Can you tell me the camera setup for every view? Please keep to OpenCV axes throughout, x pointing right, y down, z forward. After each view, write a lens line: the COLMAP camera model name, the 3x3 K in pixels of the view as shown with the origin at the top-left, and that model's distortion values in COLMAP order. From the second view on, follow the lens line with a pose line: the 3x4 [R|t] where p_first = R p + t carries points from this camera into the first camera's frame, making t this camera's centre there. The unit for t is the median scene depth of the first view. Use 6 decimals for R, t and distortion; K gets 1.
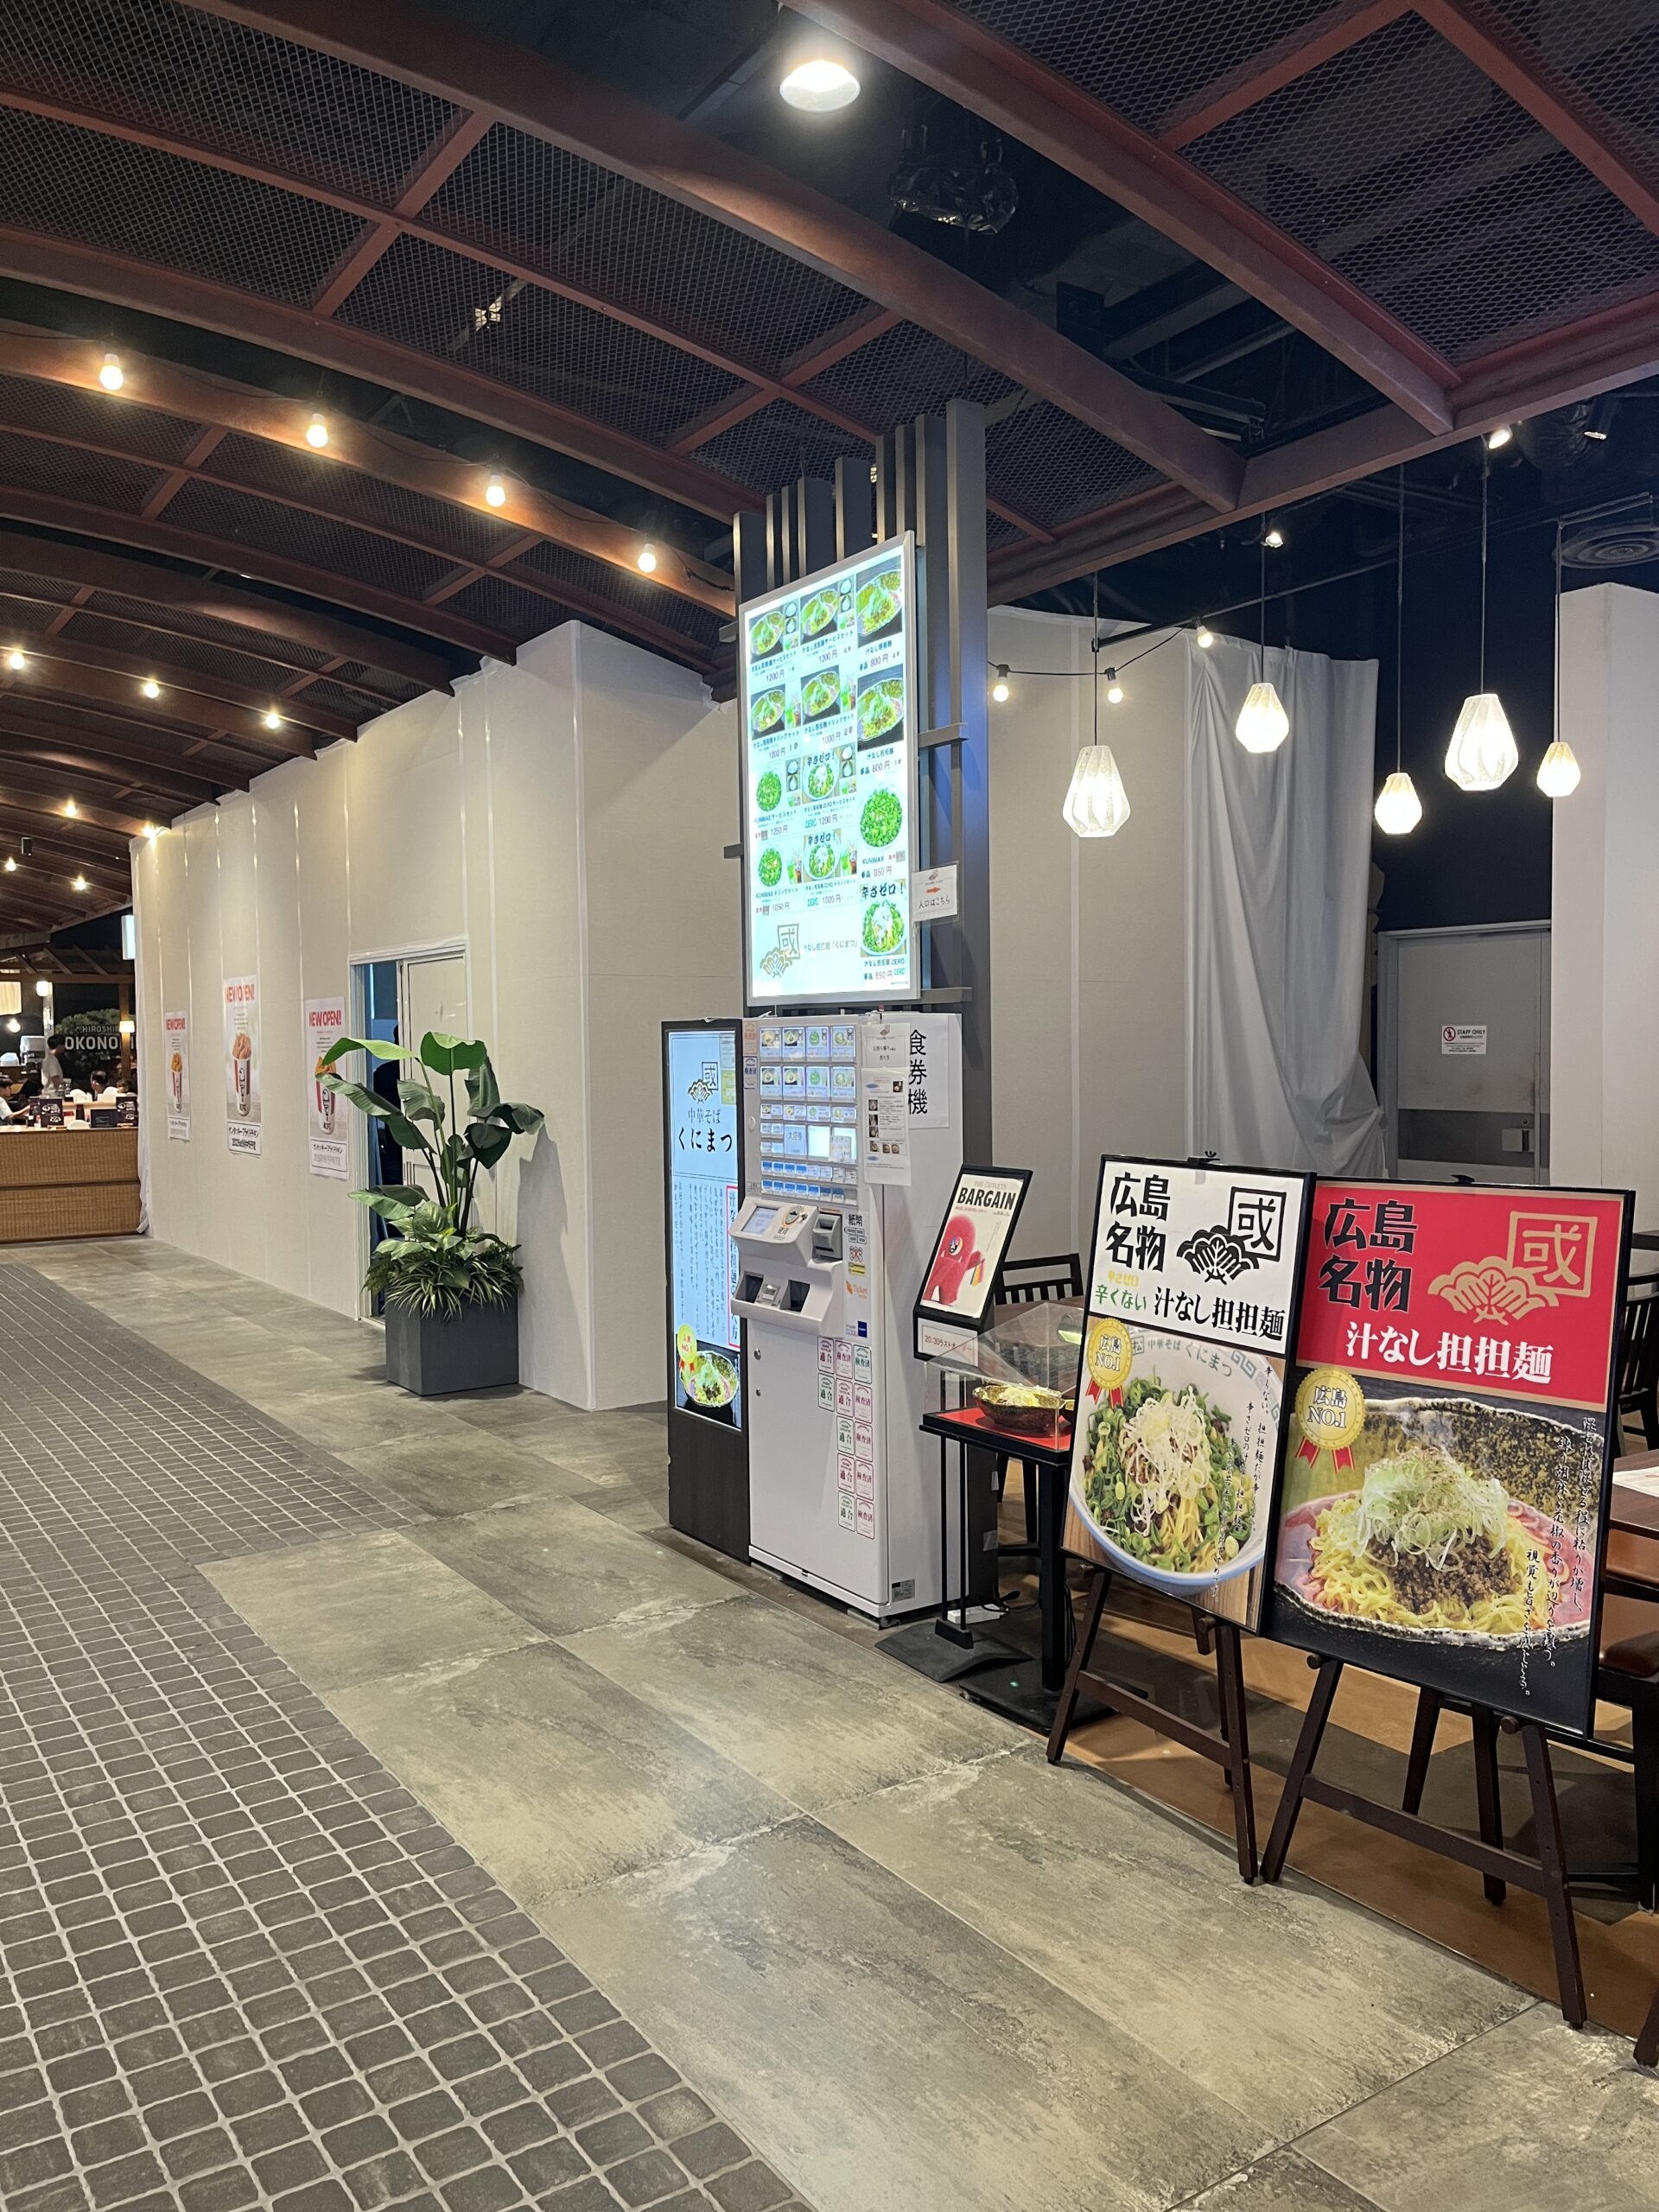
lens RADIAL K [[1673.2, 0, 829.5], [0, 1673.2, 1106.0], [0, 0, 1]] dist [0.067671, -0.000205]
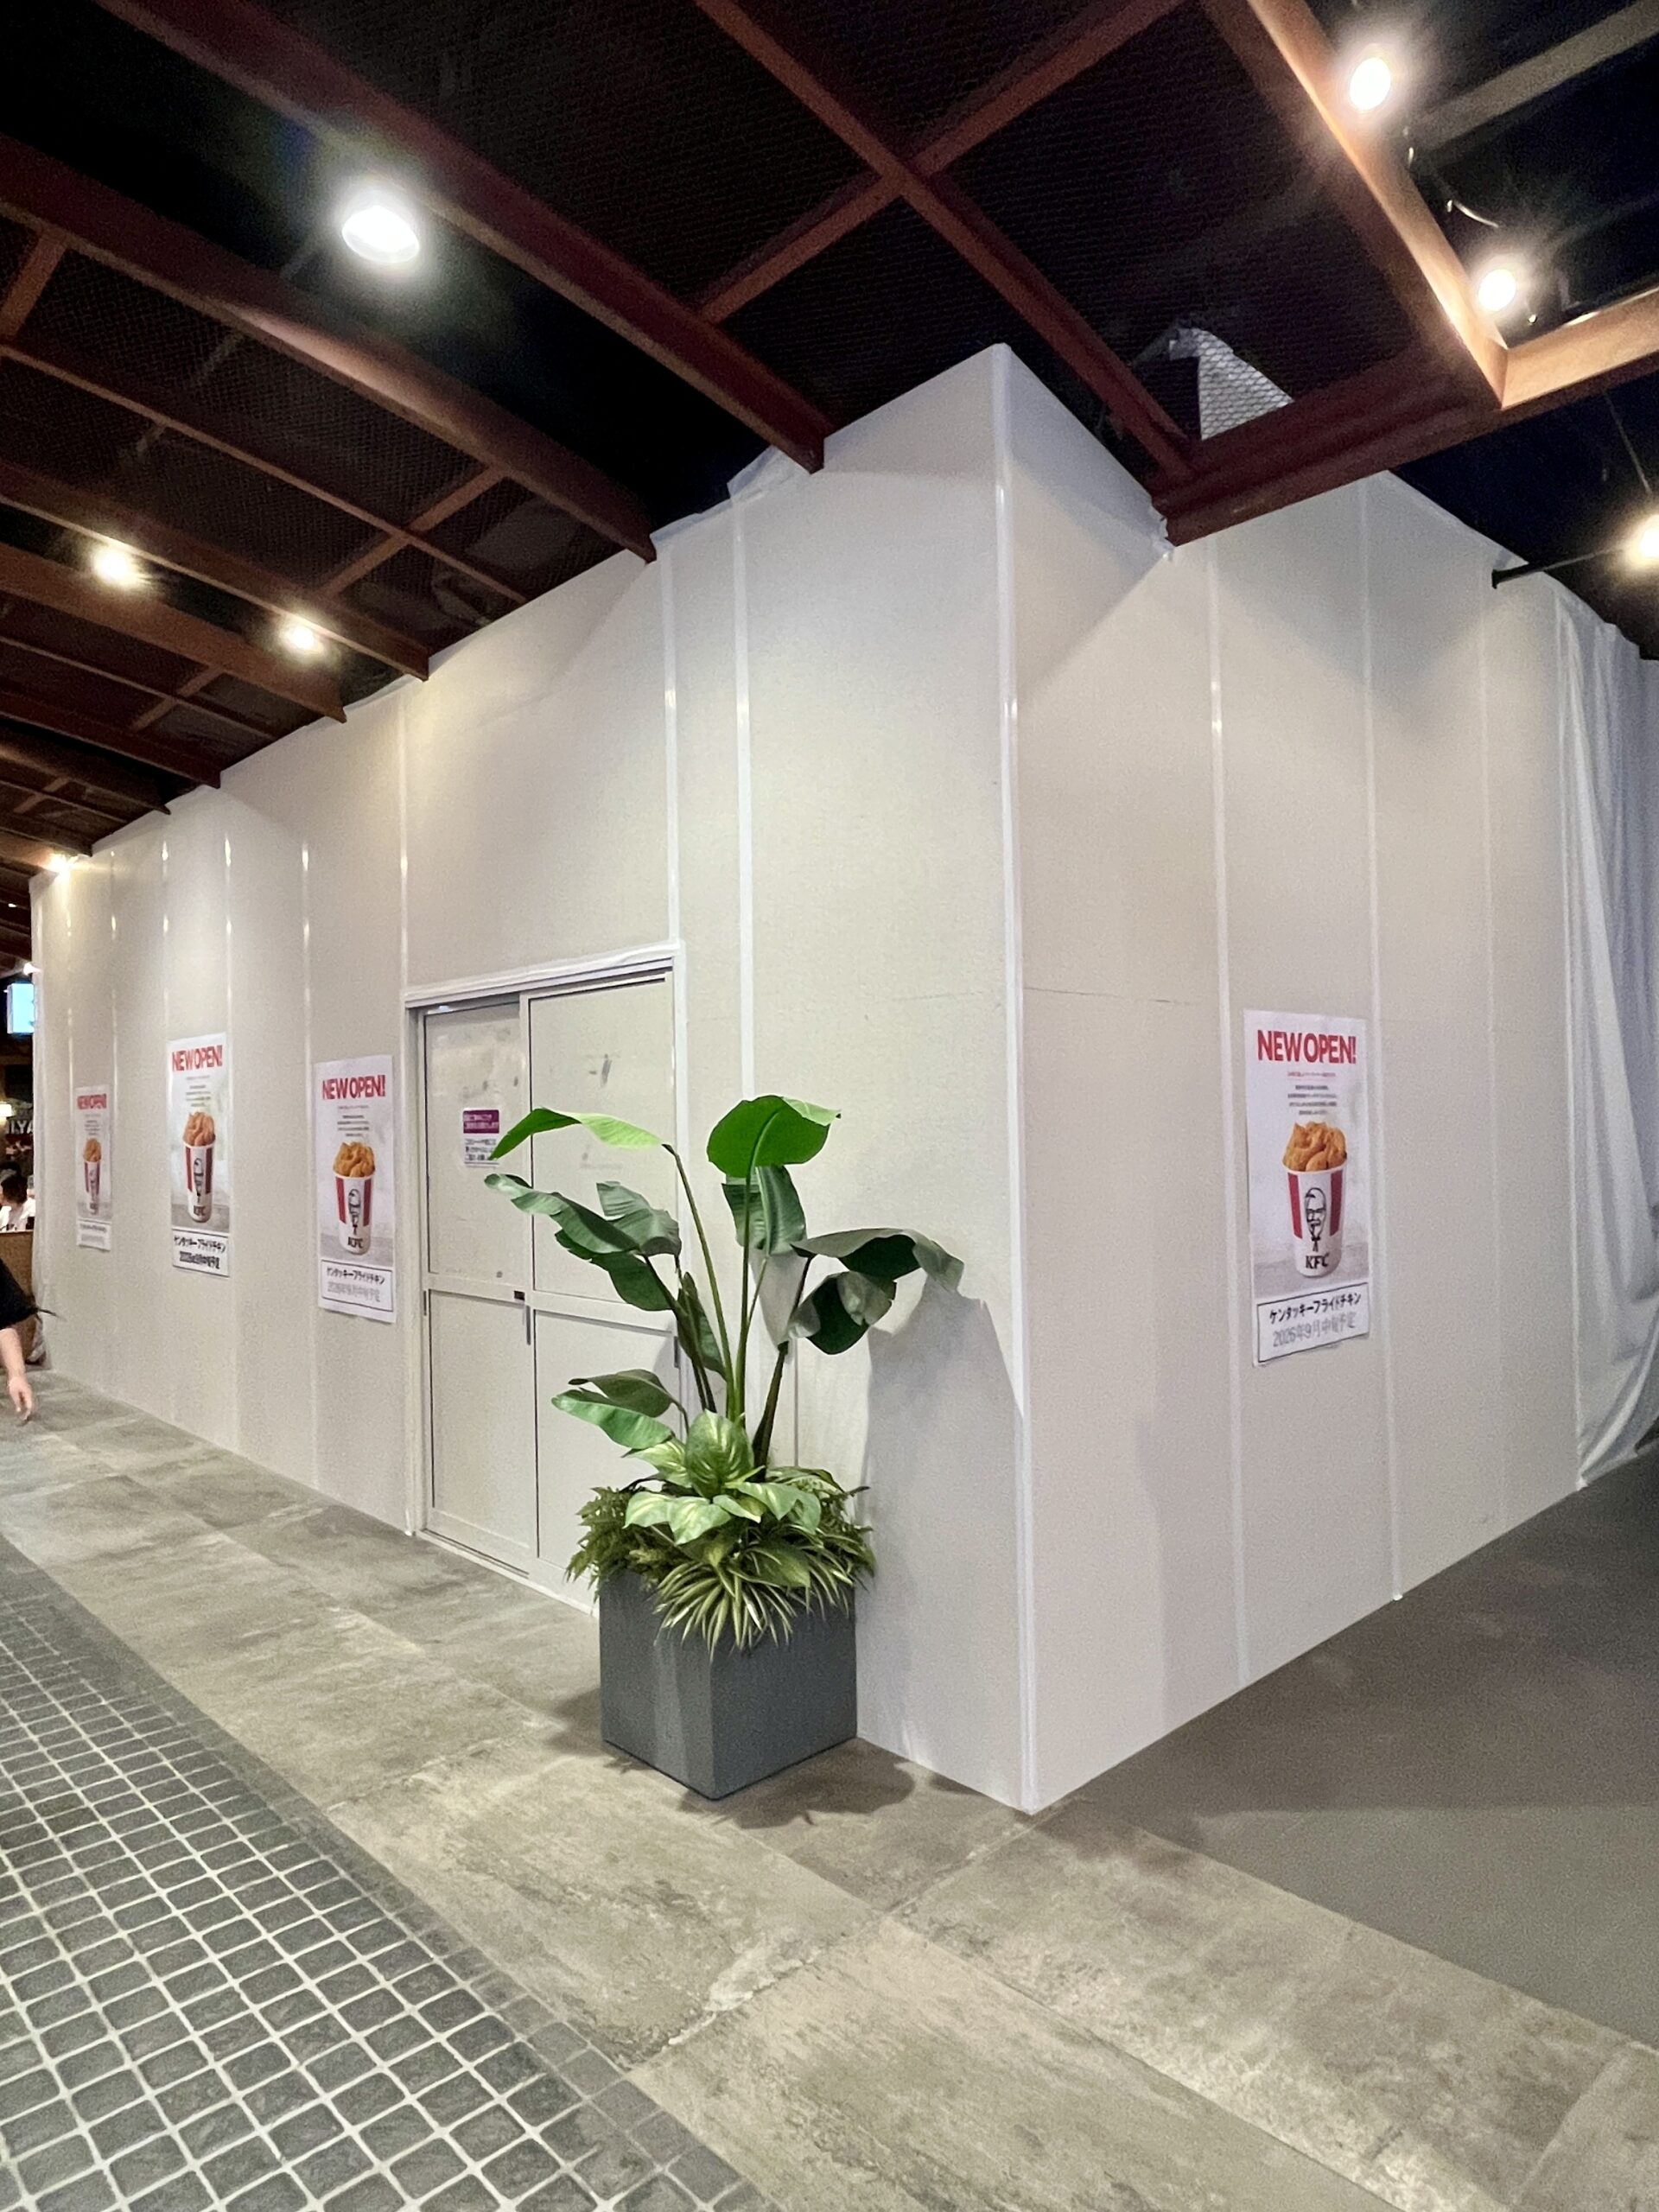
lens RADIAL K [[1297.5, 0, 829.5], [0, 1297.5, 1106.0], [0, 0, 1]] dist [0.012160, 0.000643]
pose [[0.983273, -0.002791, 0.182114, -0.197728], [0.012265, 0.998627, -0.050922, -0.014164], [-0.181722, 0.052304, 0.981958, 0.423506]]
